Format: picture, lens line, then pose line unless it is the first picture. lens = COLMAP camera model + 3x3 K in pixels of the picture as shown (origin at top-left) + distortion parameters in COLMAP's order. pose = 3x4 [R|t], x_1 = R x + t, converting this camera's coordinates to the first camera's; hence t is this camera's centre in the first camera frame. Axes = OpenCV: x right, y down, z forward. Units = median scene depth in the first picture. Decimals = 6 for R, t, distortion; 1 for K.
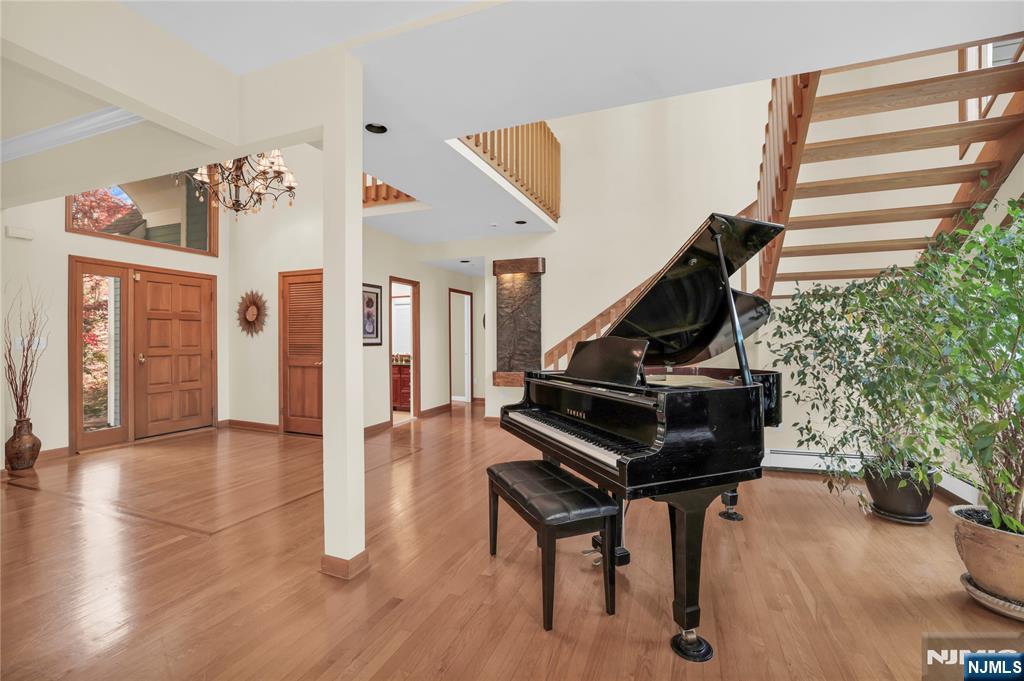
lens RADIAL K [[437.5, 0, 515.5], [0, 437.5, 338.8], [0, 0, 1]] dist [-0.042270, 0.013485]
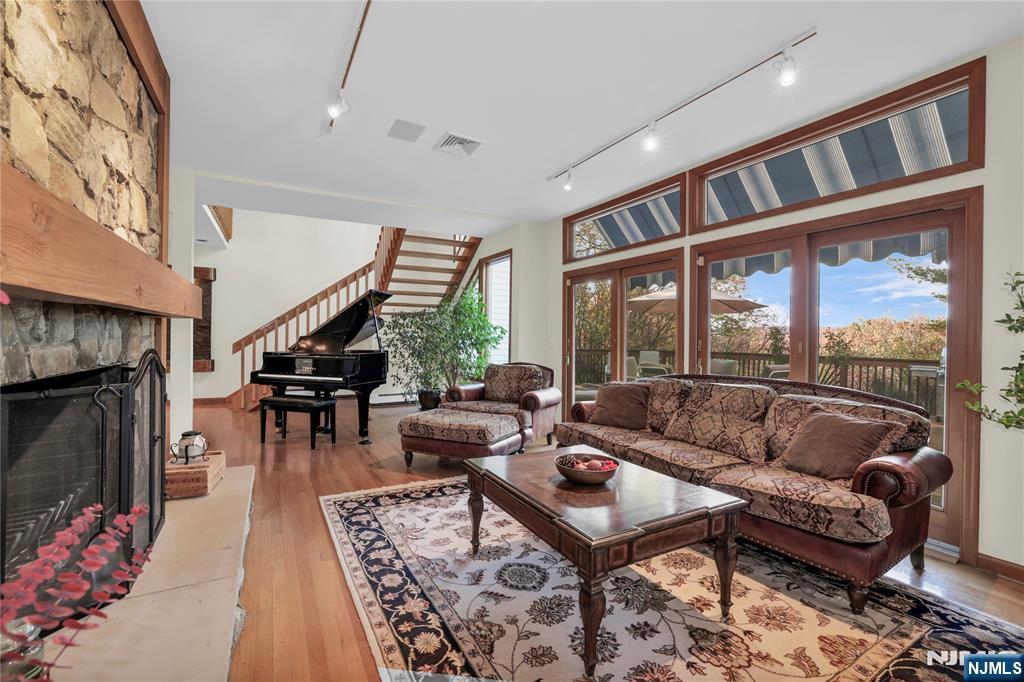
lens RADIAL K [[437.5, 0, 515.5], [0, 437.5, 339.3], [0, 0, 1]] dist [-0.042270, 0.013485]
pose [[0.635836, 0.008239, 0.771780, -0.358045], [-0.016958, 0.999851, 0.003297, -0.000685], [-0.771638, -0.015184, 0.635881, -0.480533]]
